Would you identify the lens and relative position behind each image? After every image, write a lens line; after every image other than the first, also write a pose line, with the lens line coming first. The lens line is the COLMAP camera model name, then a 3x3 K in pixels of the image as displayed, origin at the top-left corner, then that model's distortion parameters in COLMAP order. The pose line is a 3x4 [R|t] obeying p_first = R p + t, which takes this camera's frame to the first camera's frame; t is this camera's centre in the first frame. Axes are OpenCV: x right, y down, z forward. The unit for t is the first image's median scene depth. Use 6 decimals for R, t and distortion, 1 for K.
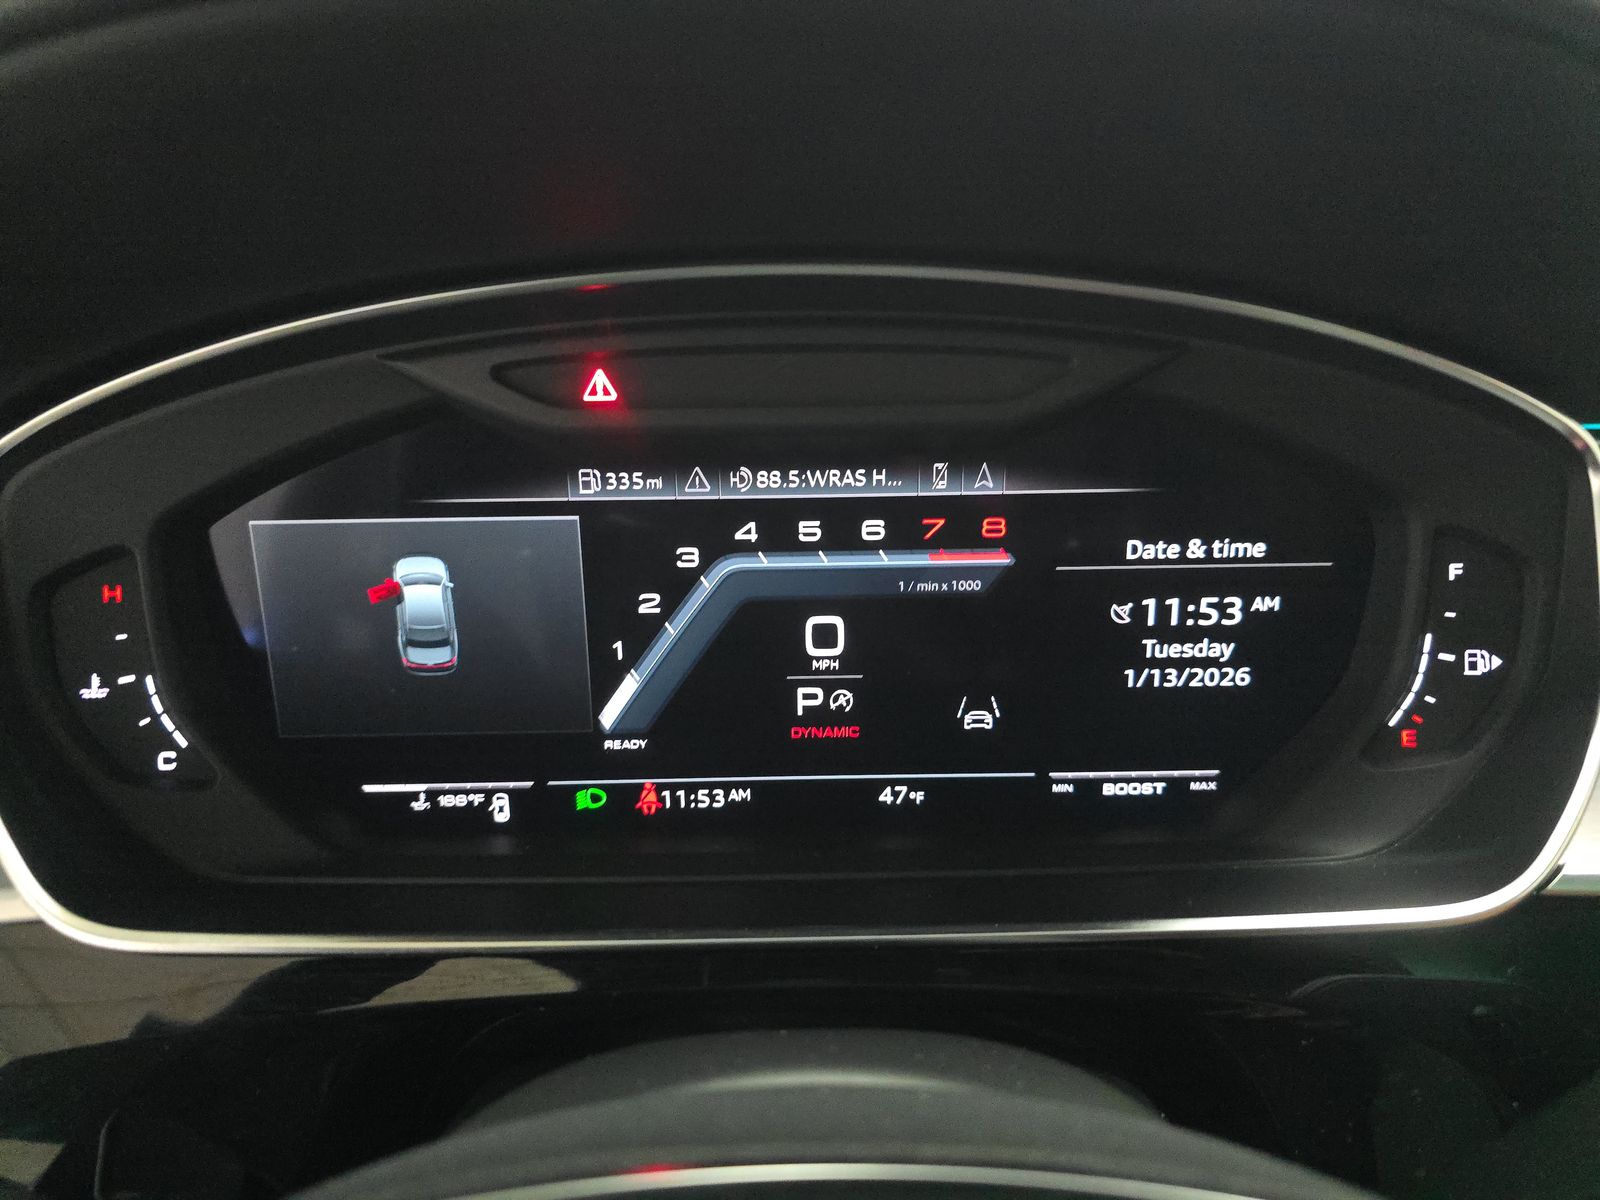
lens RADIAL K [[1094.3, 0, 804.0], [0, 1094.3, 597.1], [0, 0, 1]] dist [0.010270, -0.020575]
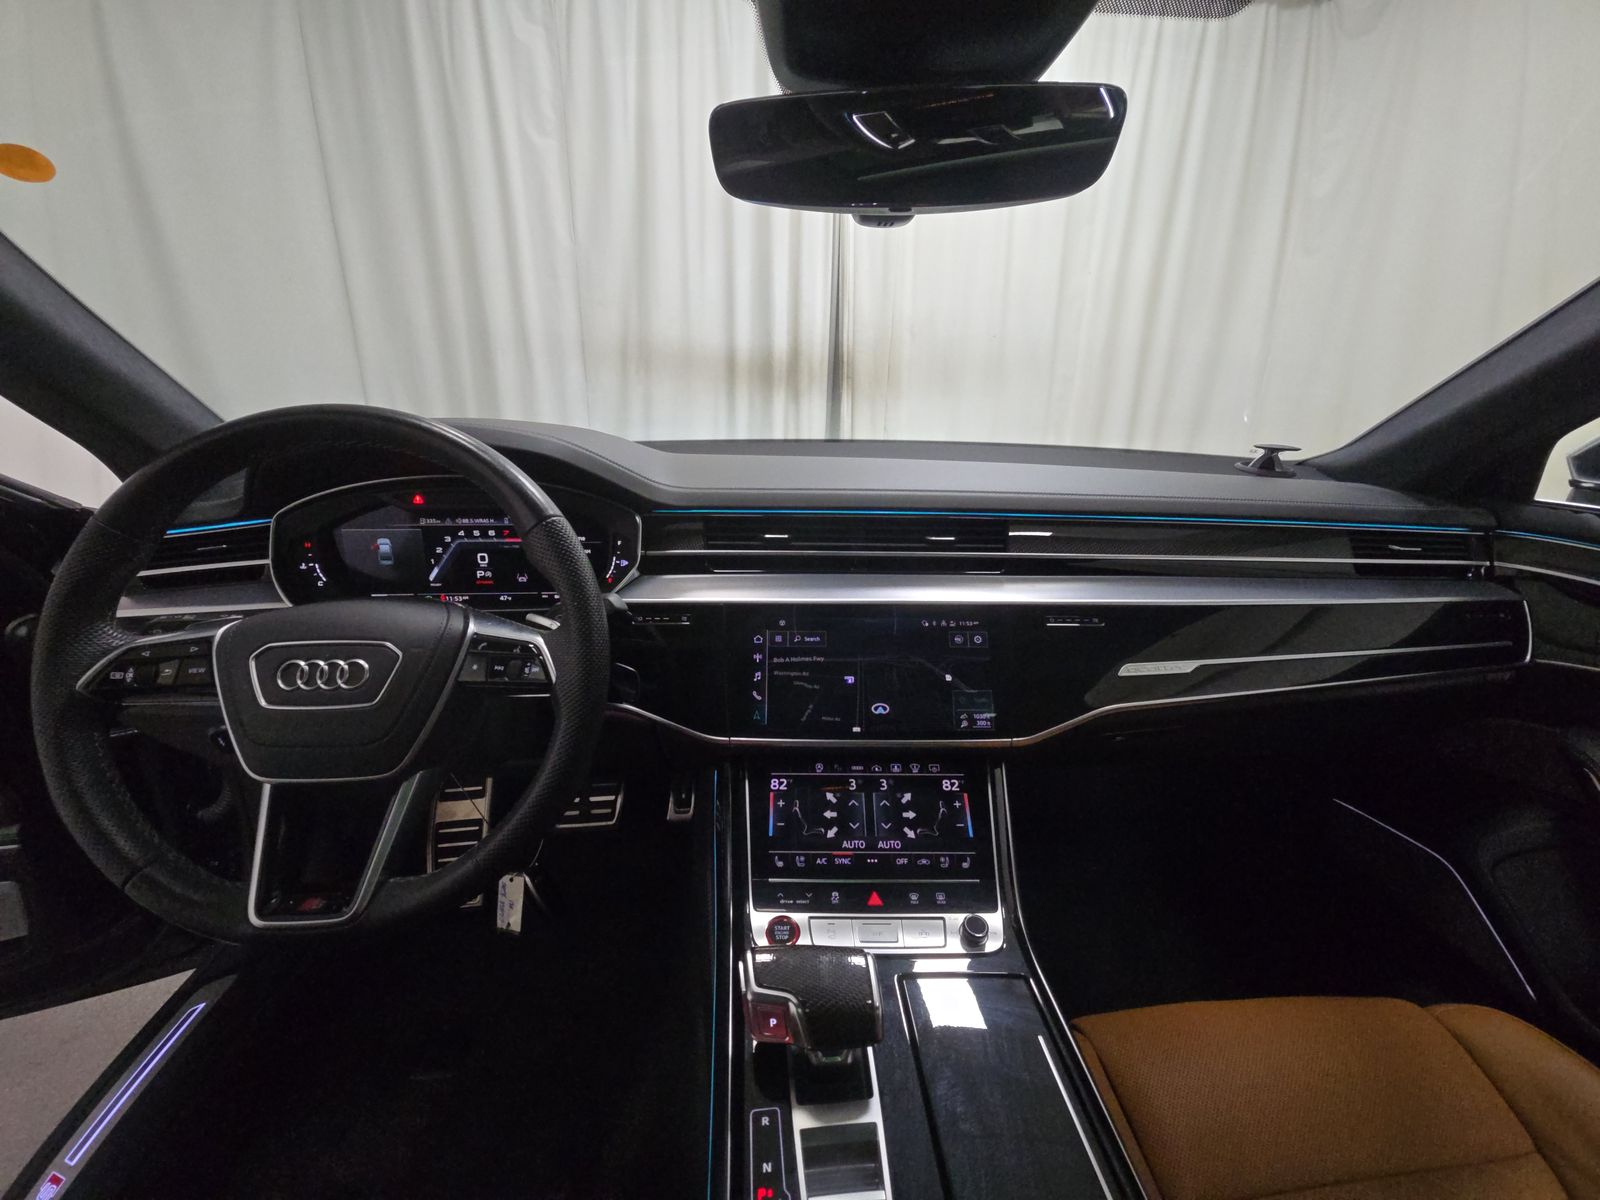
lens RADIAL K [[645.8, 0, 806.2], [0, 645.8, 621.1], [0, 0, 1]] dist [-0.017175, 0.000246]
pose [[0.997219, 0.002578, 0.074479, 1.107454], [-0.001792, 0.999942, -0.010618, 0.308845], [-0.074502, 0.010455, 0.997166, -1.609000]]
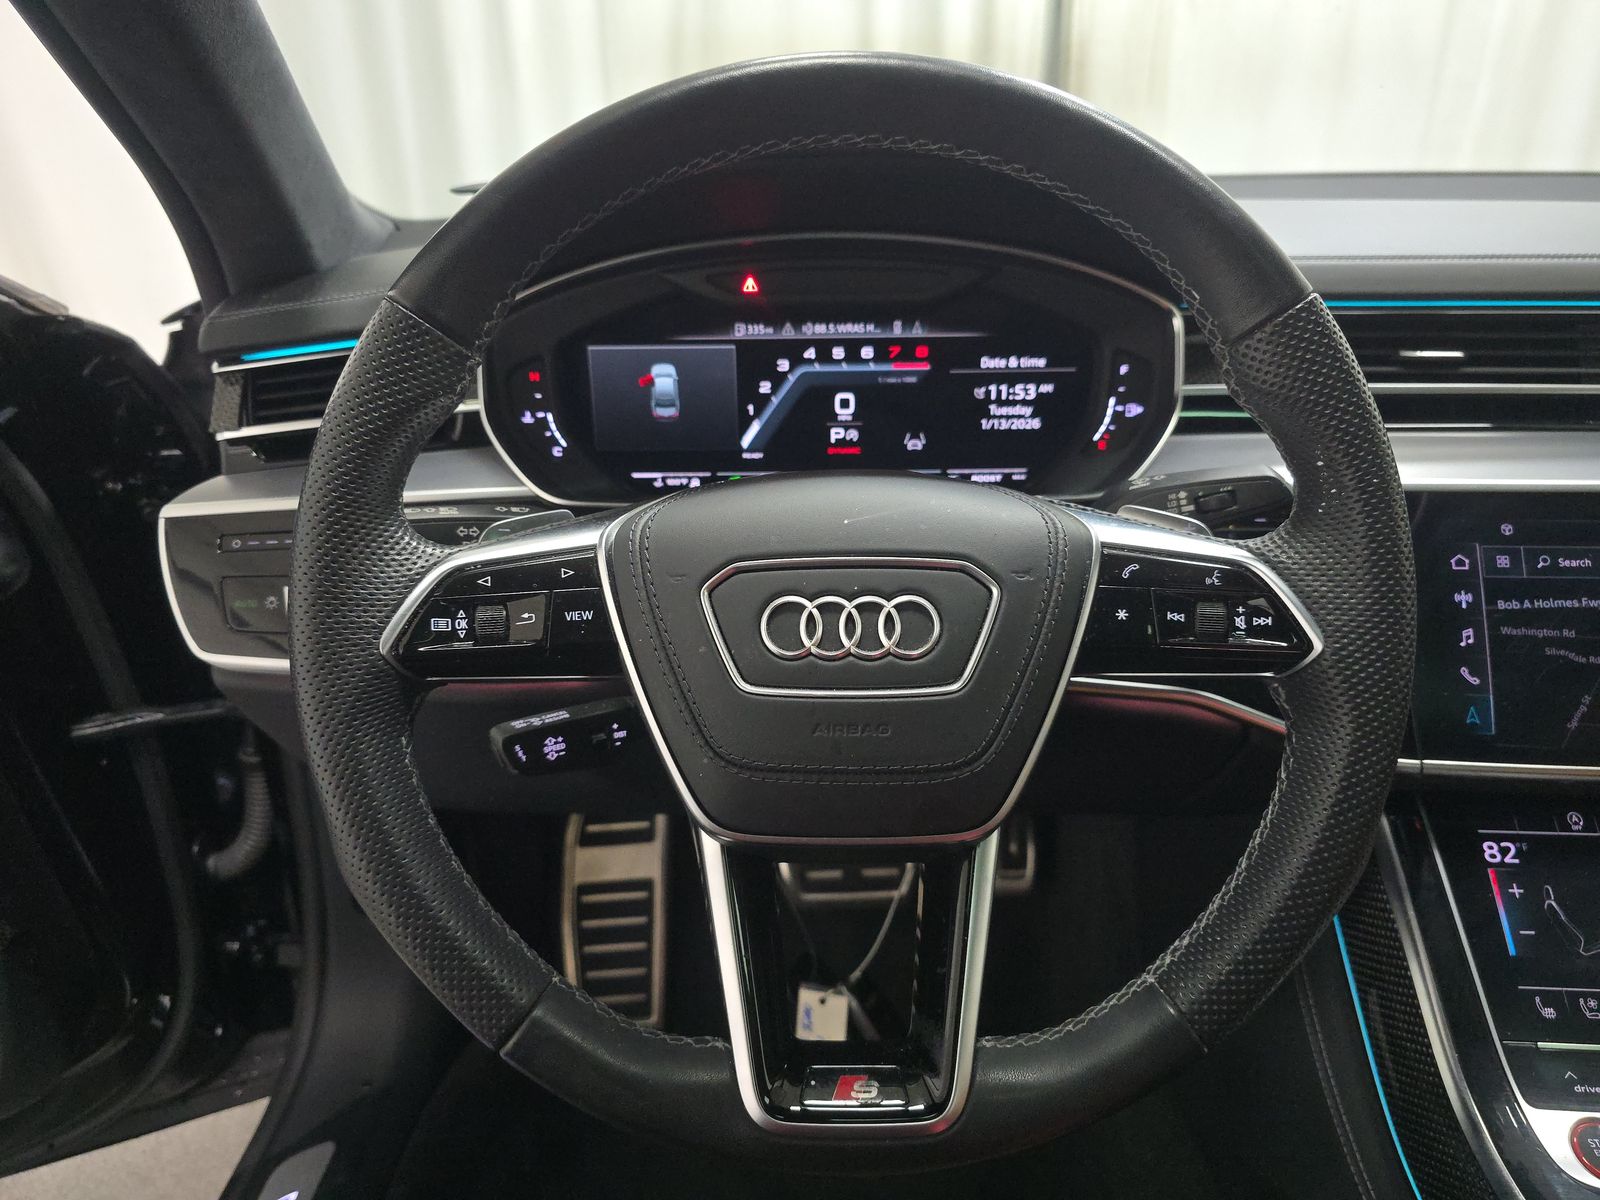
lens RADIAL K [[1094.3, 0, 803.8], [0, 1094.3, 629.2], [0, 0, 1]] dist [0.010270, -0.020575]
pose [[0.999849, 0.007714, -0.015599, -0.025869], [-0.006576, 0.997402, 0.071741, 0.336592], [0.016112, -0.071628, 0.997301, -1.244864]]
